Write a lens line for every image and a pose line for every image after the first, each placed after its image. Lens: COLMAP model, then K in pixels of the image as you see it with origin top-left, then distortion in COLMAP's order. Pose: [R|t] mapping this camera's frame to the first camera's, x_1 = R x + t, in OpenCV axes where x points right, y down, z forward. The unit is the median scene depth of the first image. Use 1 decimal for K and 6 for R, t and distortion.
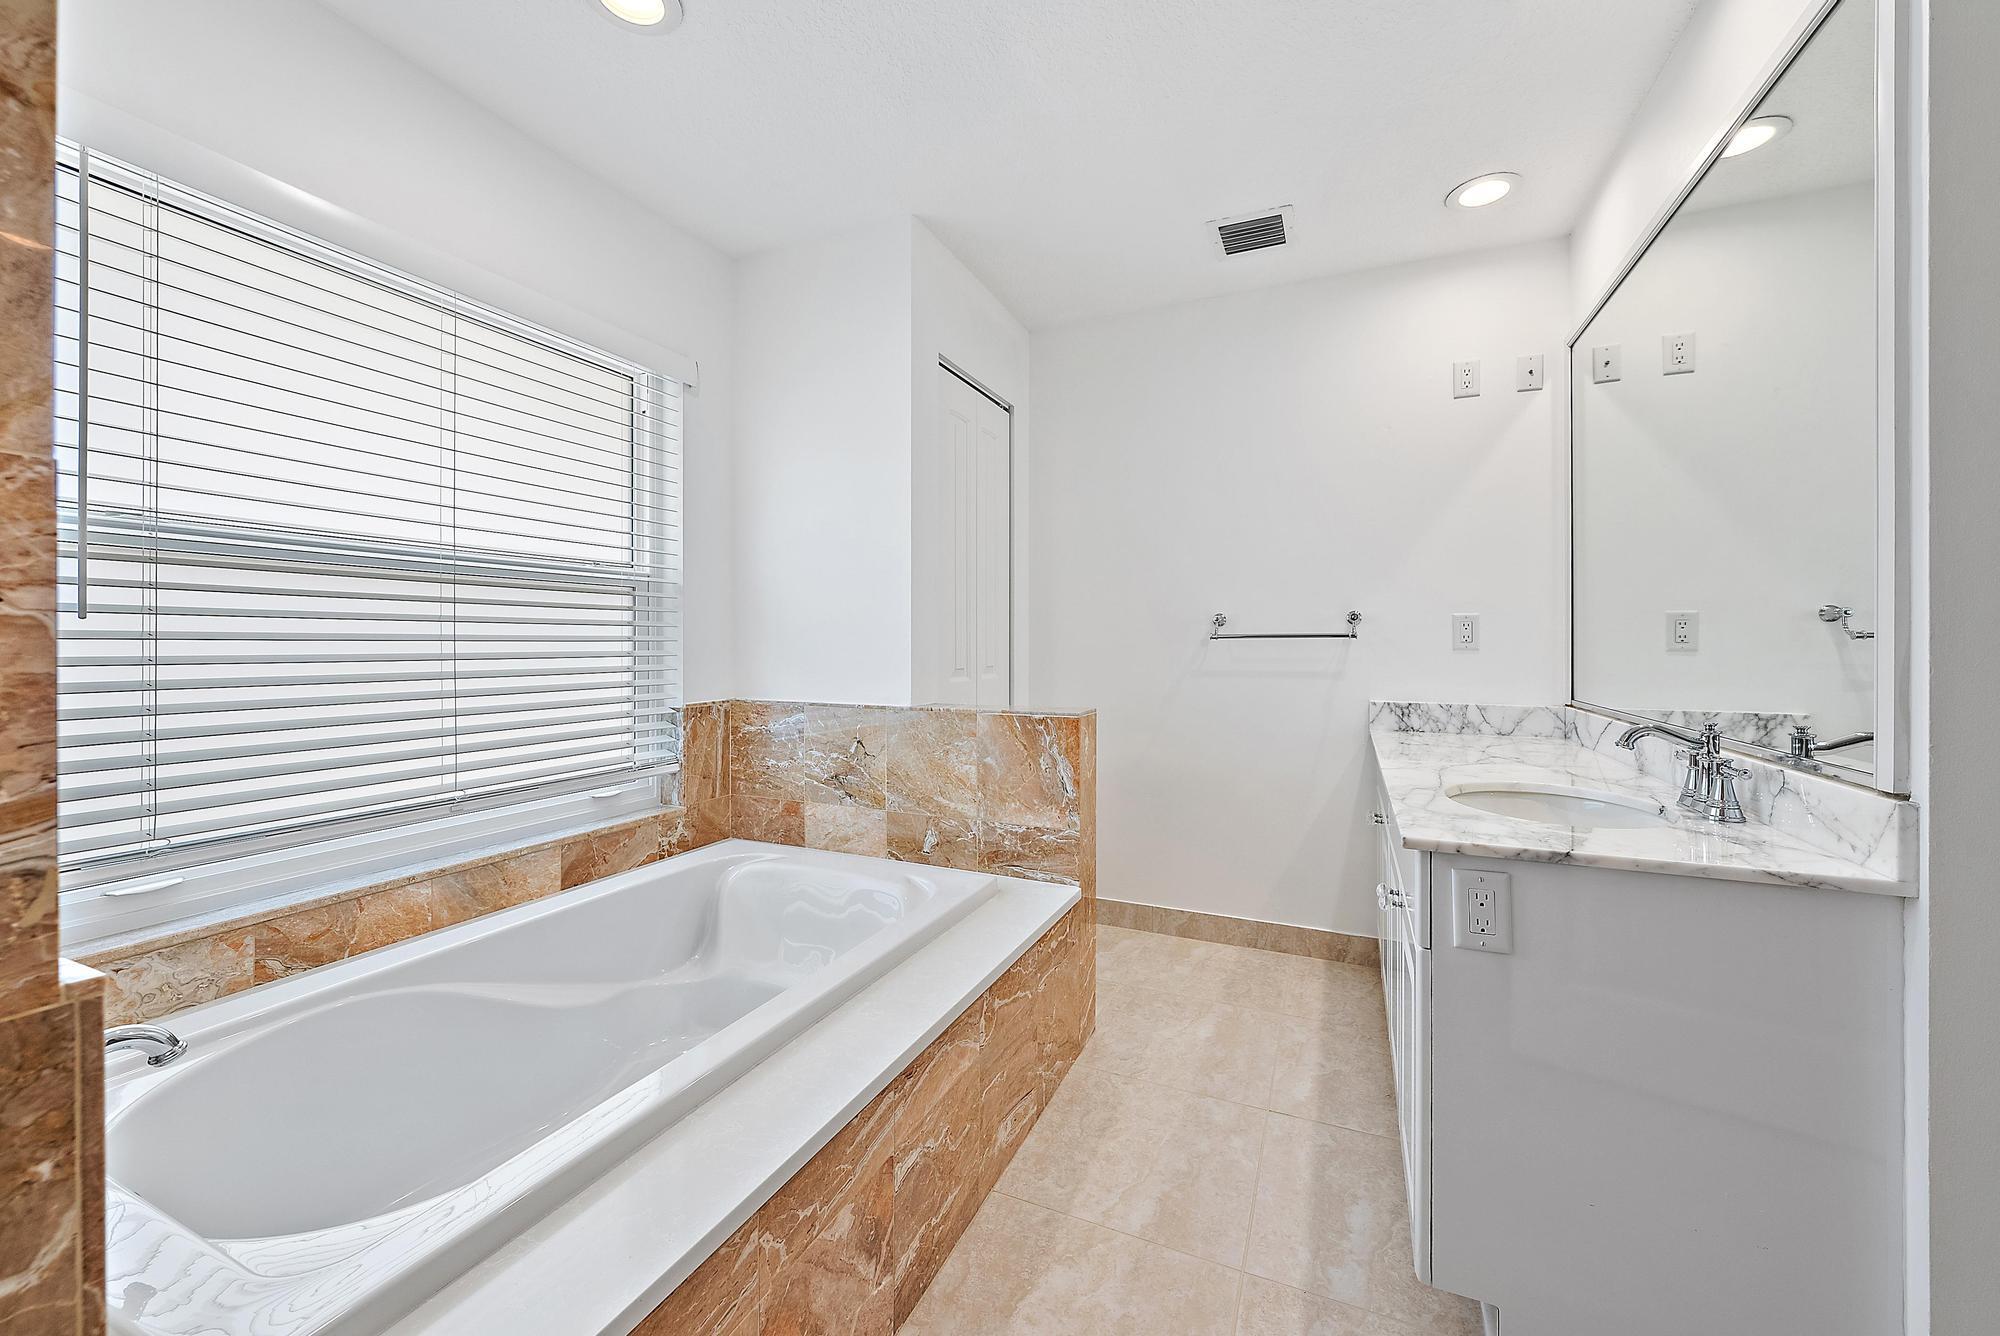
lens RADIAL K [[771.7, 0, 1002.5], [0, 771.7, 647.7], [0, 0, 1]] dist [-0.001947, -0.000130]
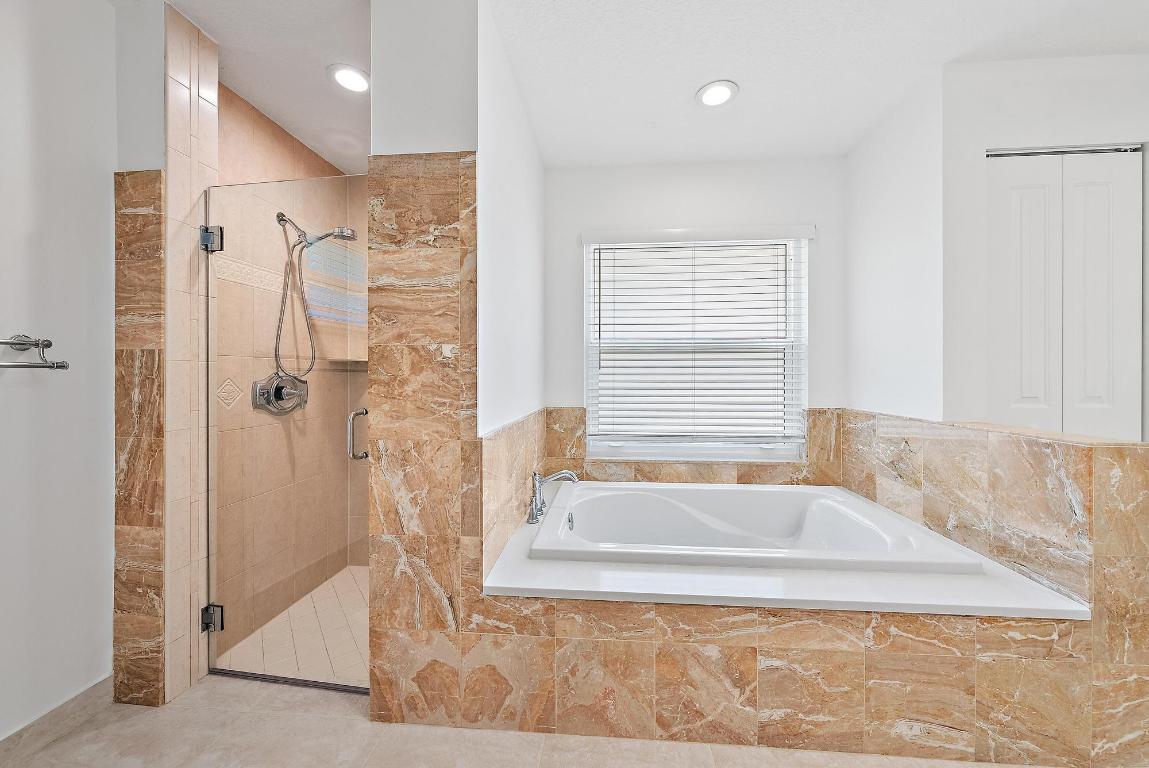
lens RADIAL K [[395.8, 0, 574.5], [0, 395.8, 384.0], [0, 0, 1]] dist [0.001310, 0.000085]
pose [[0.319983, 0.018924, -0.947234, 0.356294], [-0.005174, 0.999820, 0.018227, -0.000632], [0.947409, -0.000932, 0.320024, 0.155720]]
